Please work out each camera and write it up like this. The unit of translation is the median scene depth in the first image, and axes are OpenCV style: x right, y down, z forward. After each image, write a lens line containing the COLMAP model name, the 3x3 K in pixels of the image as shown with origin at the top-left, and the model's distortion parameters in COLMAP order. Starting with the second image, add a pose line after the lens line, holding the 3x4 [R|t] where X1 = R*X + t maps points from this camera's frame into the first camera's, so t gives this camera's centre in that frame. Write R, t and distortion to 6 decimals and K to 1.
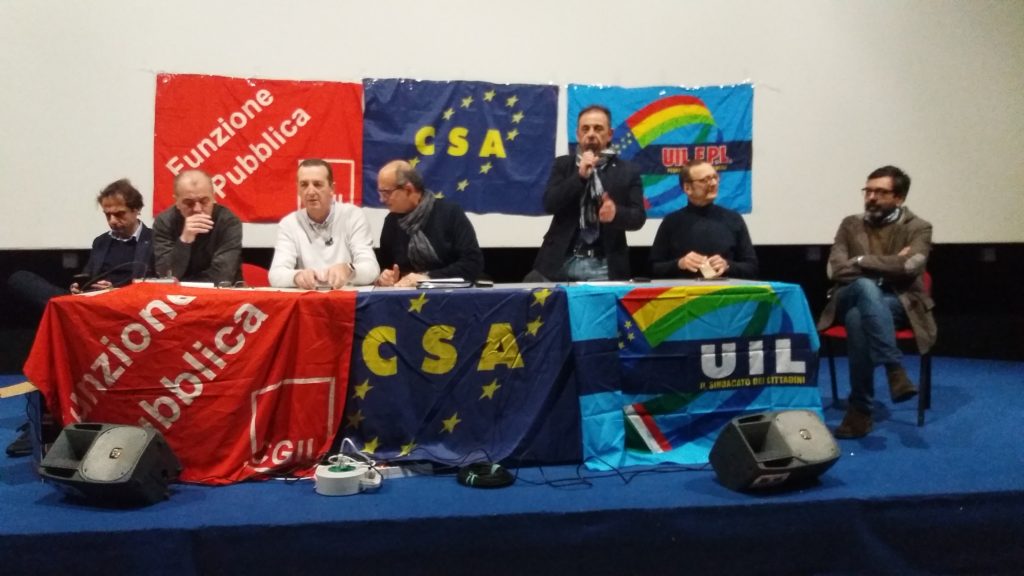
lens RADIAL K [[694.1, 0, 461.0], [0, 694.1, 274.0], [0, 0, 1]] dist [0.095312, -0.000418]
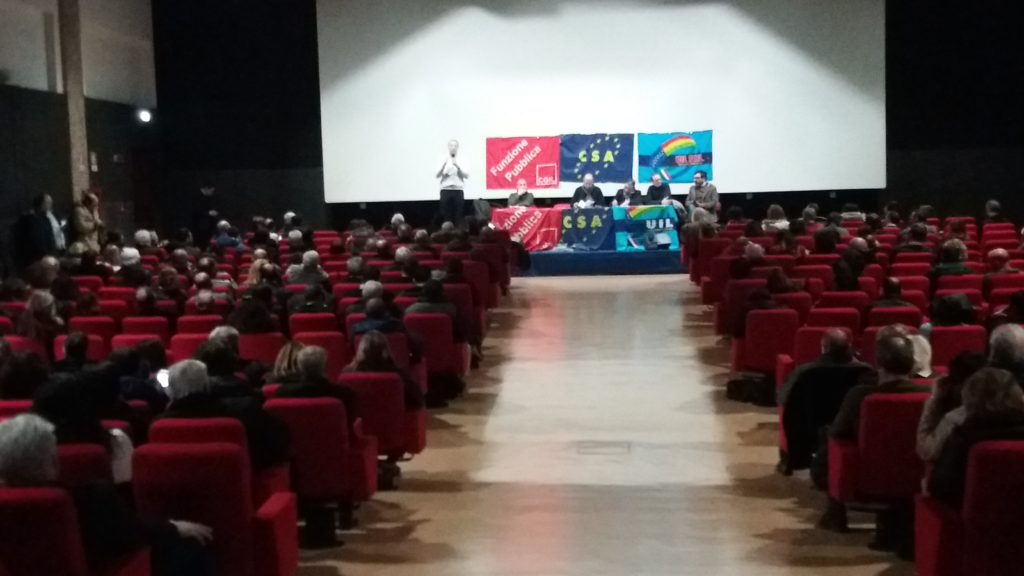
lens RADIAL K [[864.8, 0, 505.1], [0, 864.8, 284.3], [0, 0, 1]] dist [0.157569, -0.274156]
pose [[0.984503, 0.002810, -0.175345, 0.415047], [0.009563, 0.997523, 0.069683, 0.110615], [0.175106, -0.070280, 0.982038, -4.077099]]
